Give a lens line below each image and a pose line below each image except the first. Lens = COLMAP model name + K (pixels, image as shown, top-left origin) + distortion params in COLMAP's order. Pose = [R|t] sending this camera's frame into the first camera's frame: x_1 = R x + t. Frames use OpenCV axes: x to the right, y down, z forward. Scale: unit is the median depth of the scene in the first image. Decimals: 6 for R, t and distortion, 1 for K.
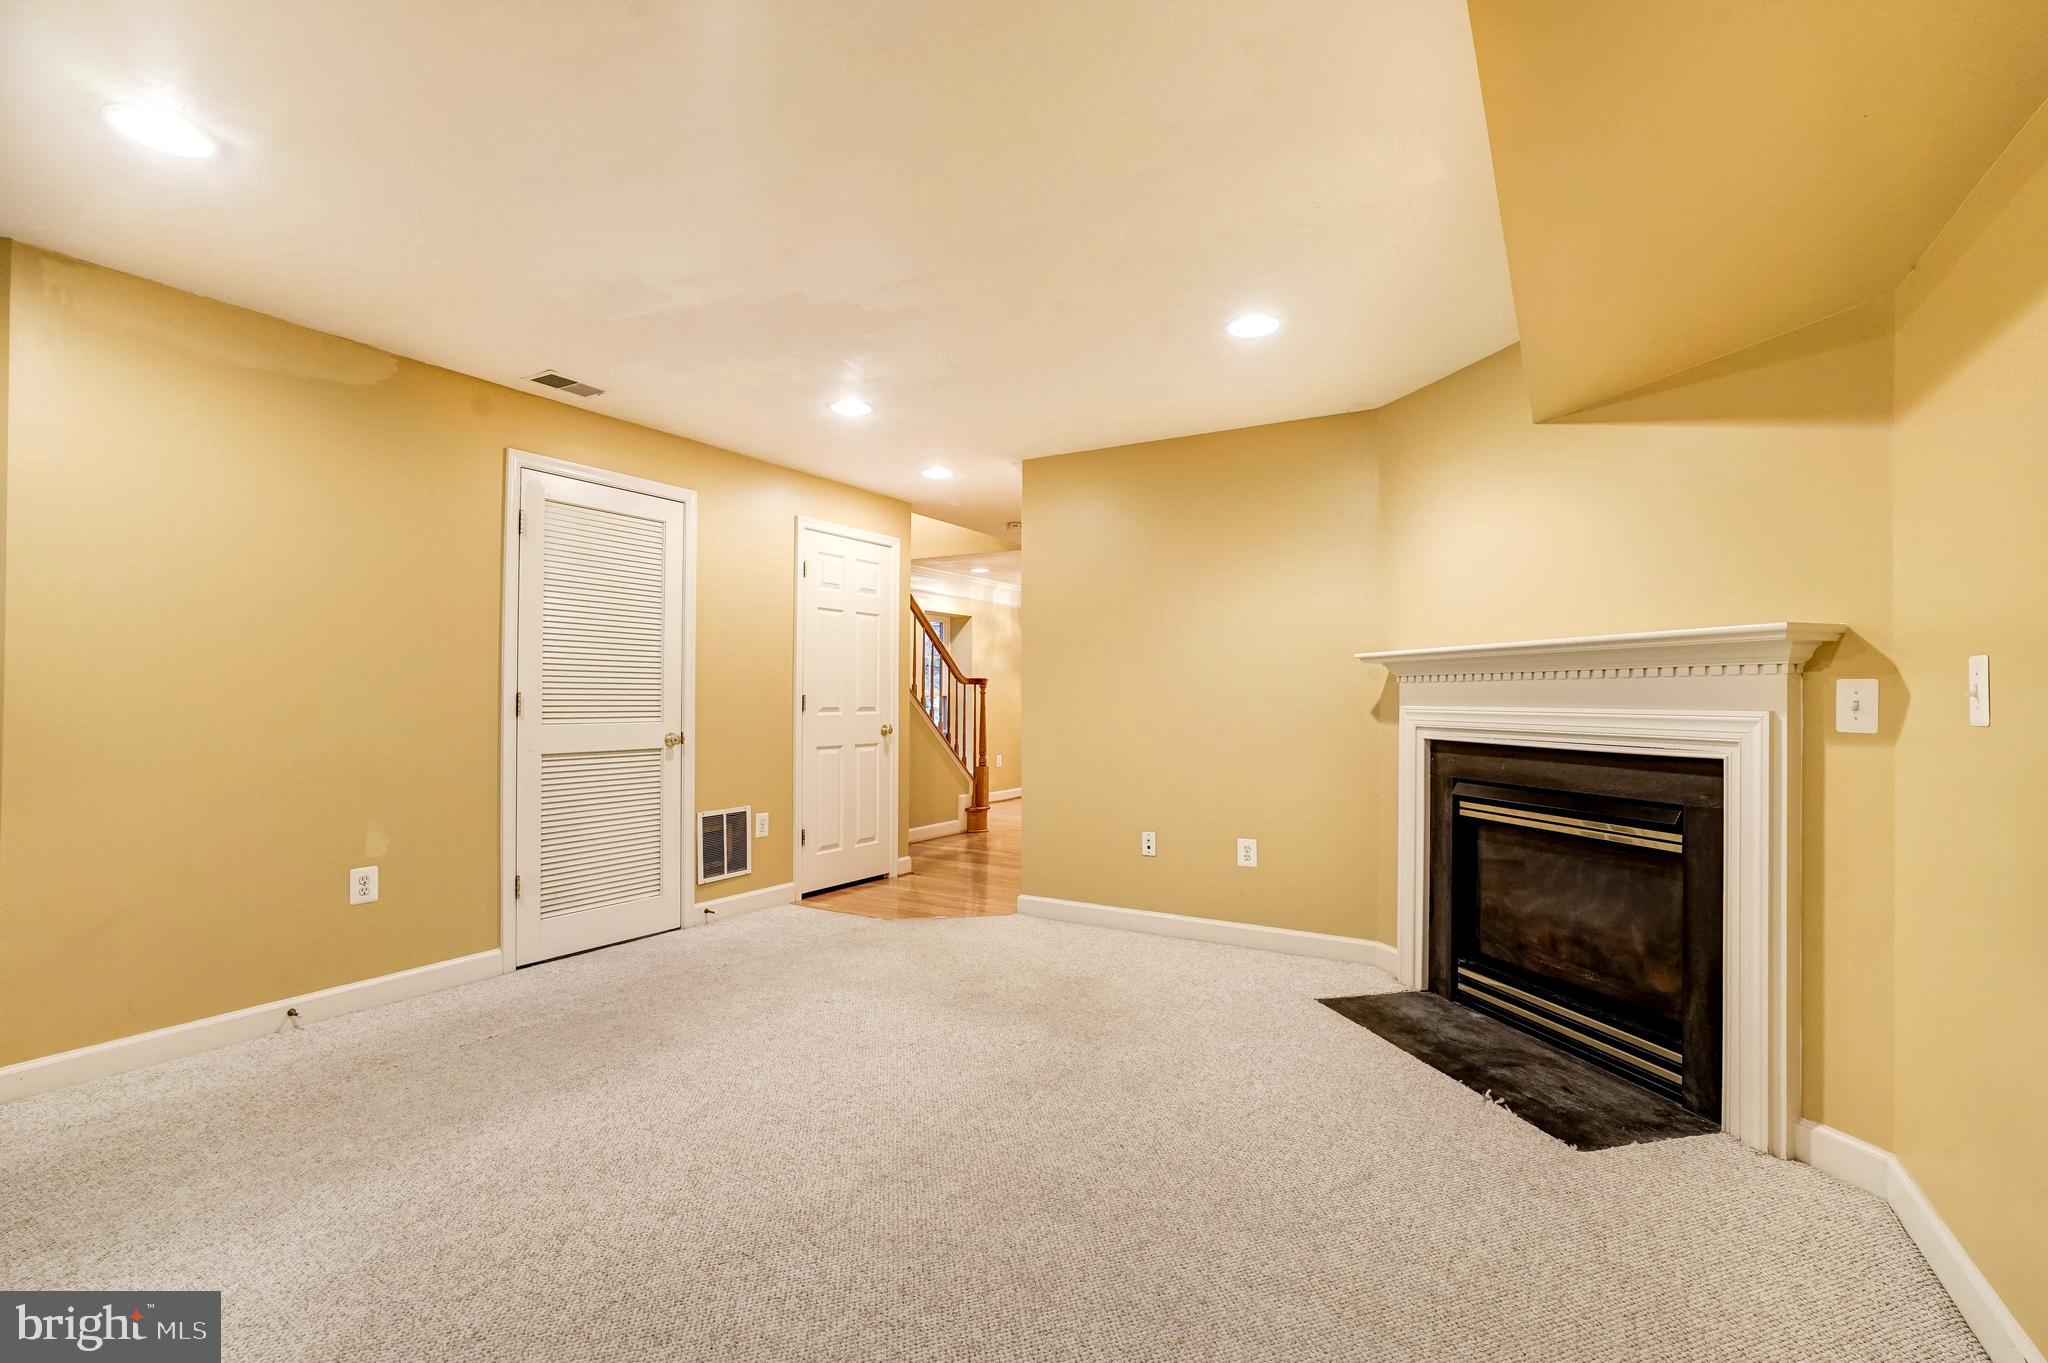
lens RADIAL K [[938.3, 0, 1022.9], [0, 938.3, 688.0], [0, 0, 1]] dist [-0.048379, 0.026551]
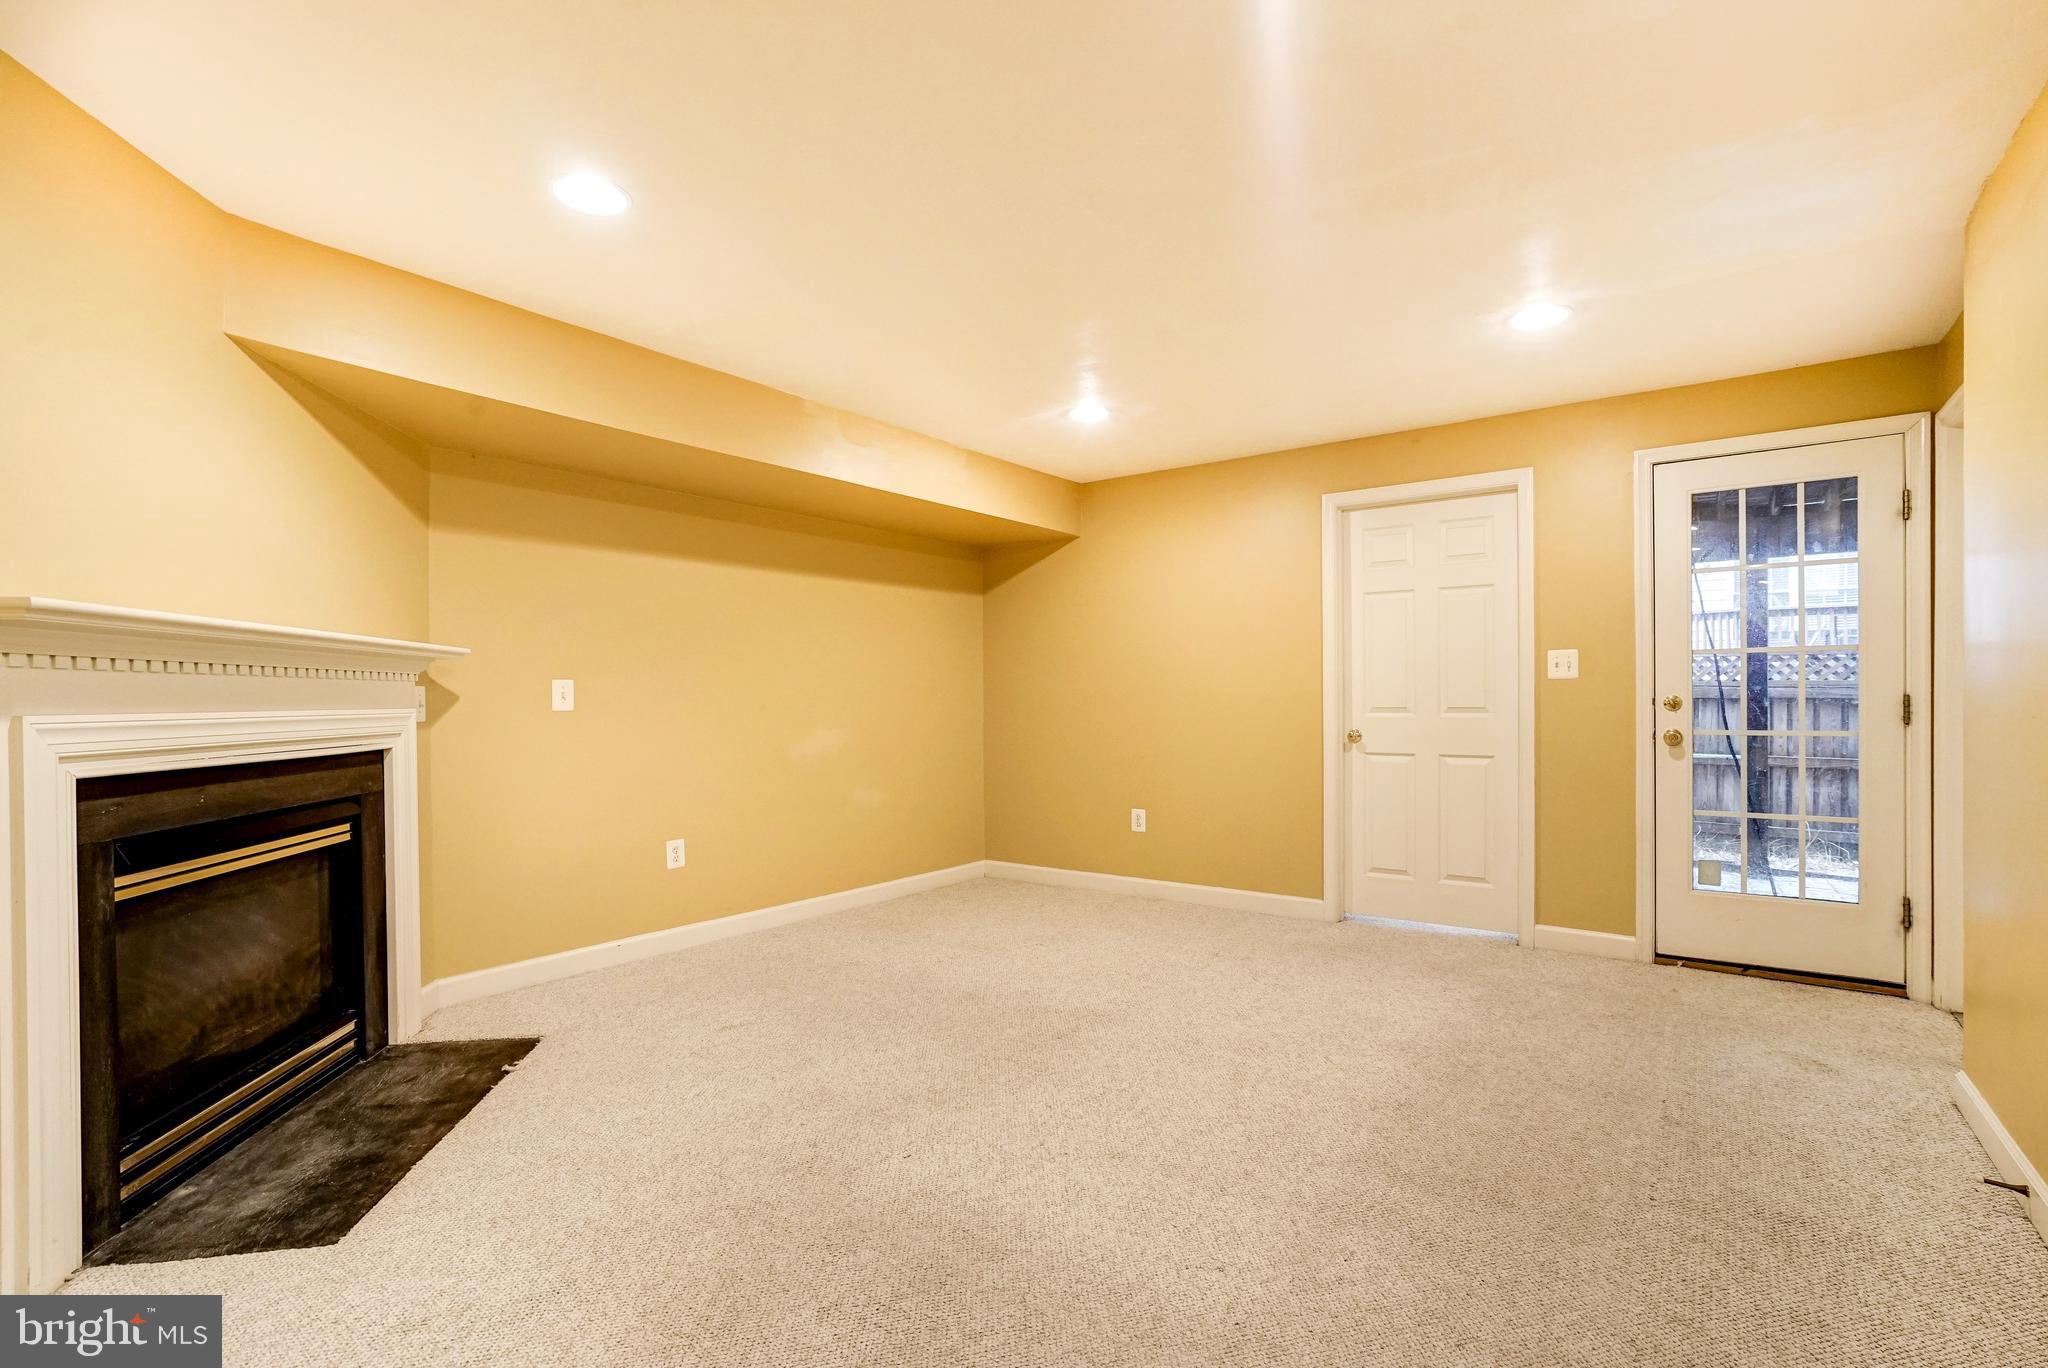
lens RADIAL K [[941.0, 0, 1025.4], [0, 941.0, 706.6], [0, 0, 1]] dist [0.001673, 0.000167]
pose [[-0.995484, -0.000406, 0.094933, -0.179269], [-0.000595, 0.999998, -0.001961, 0.019654], [-0.094932, -0.002009, -0.995482, 1.850884]]
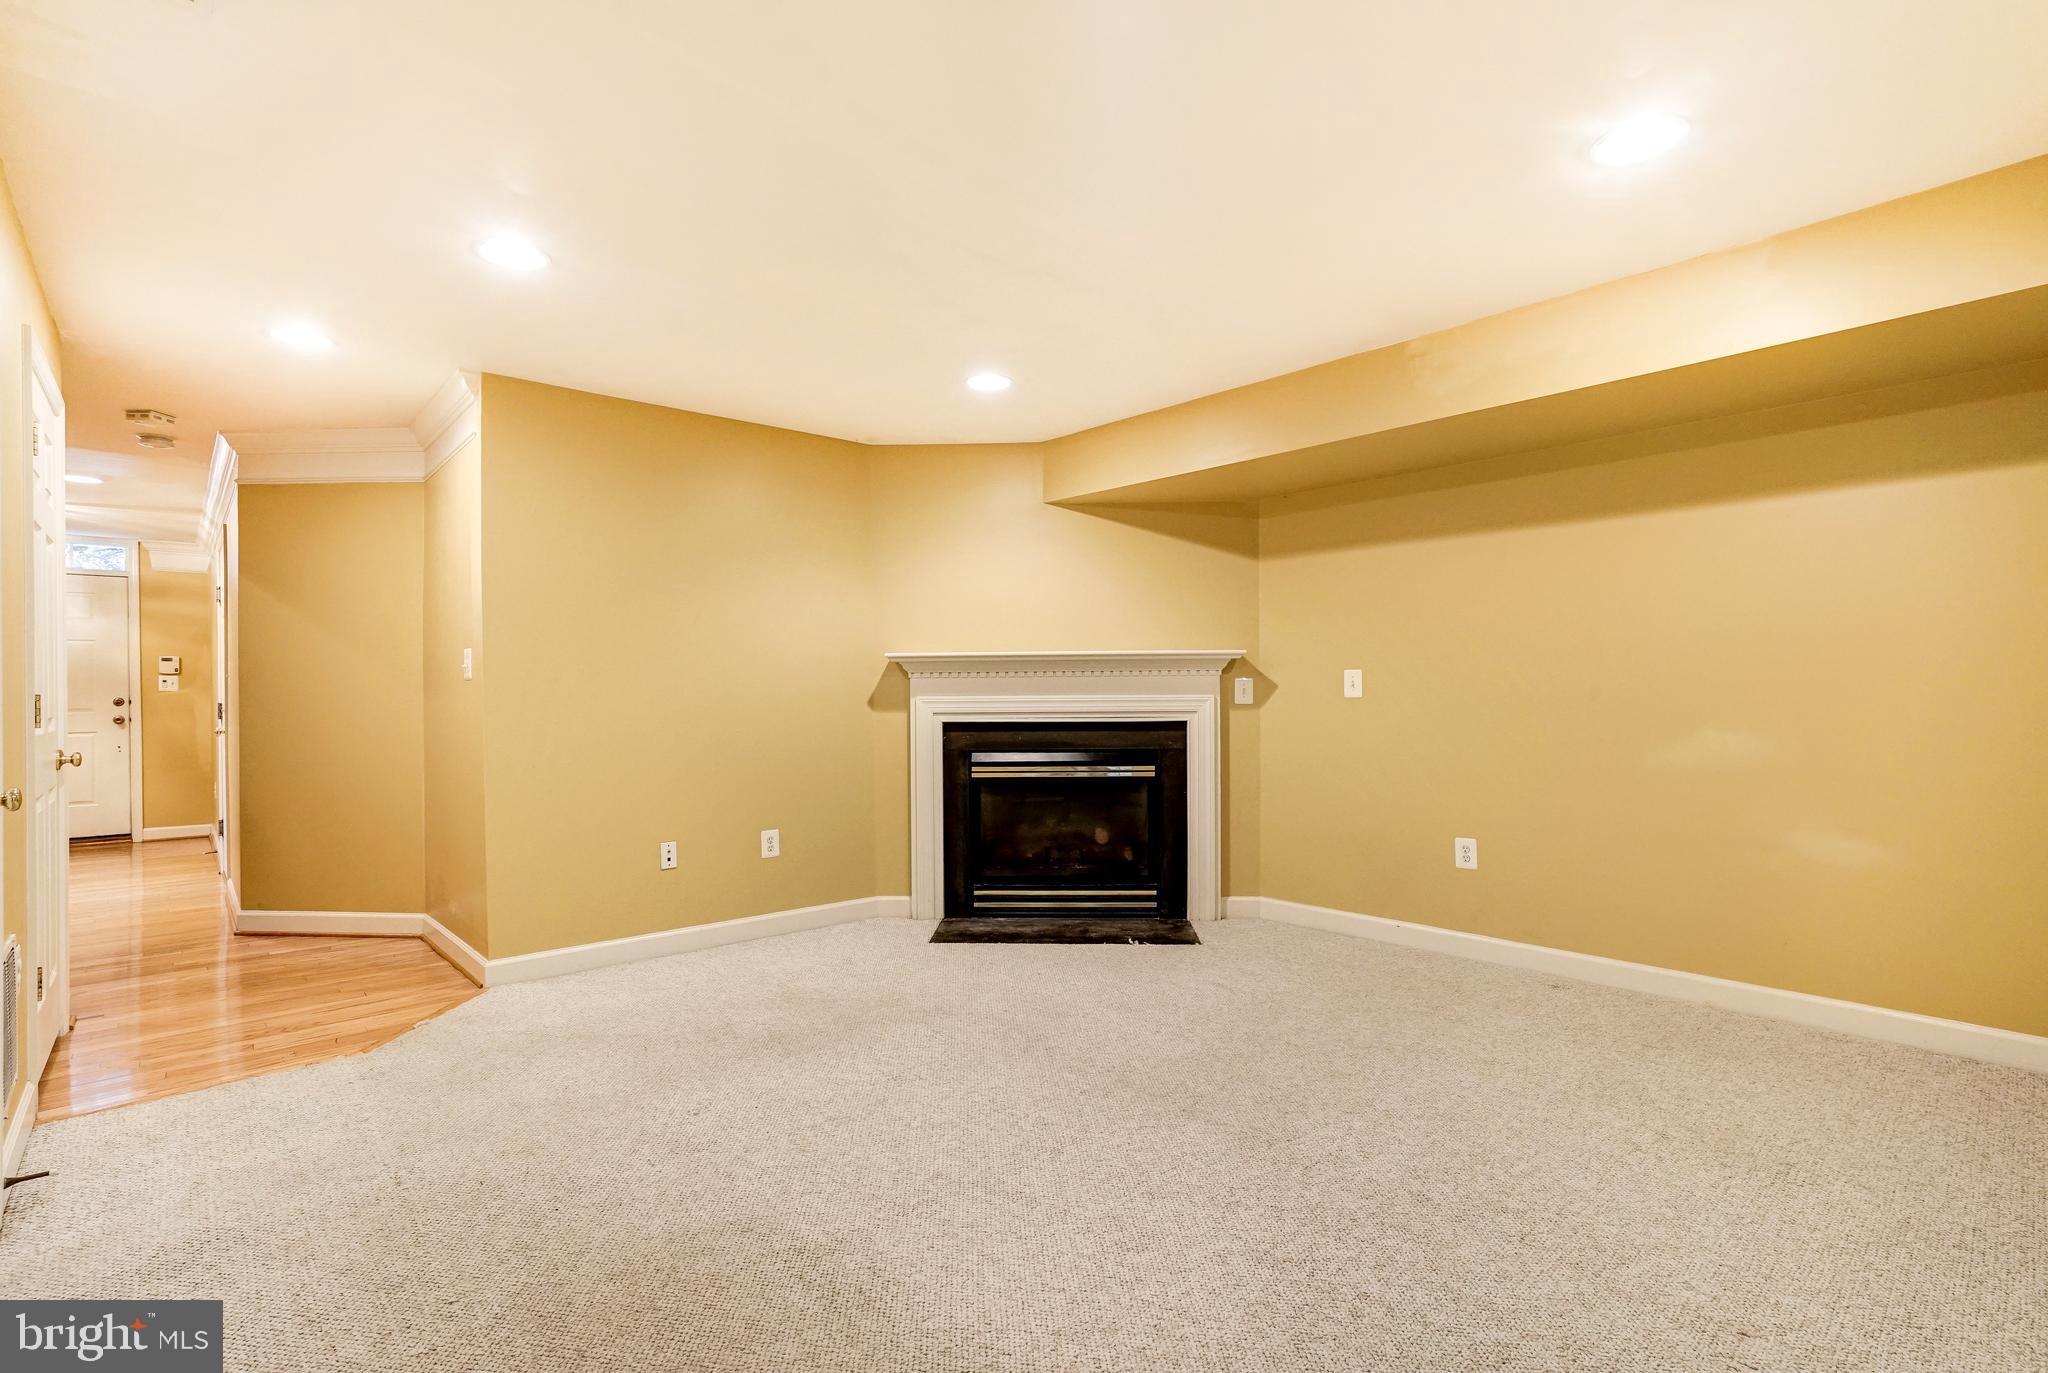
lens RADIAL K [[963.1, 0, 1016.5], [0, 963.1, 693.8], [0, 0, 1]] dist [-0.053609, 0.026022]
pose [[0.289226, -0.013252, 0.957169, -1.012547], [-0.000617, 0.999901, 0.014030, -0.003201], [-0.957261, -0.004648, 0.289189, 0.654531]]
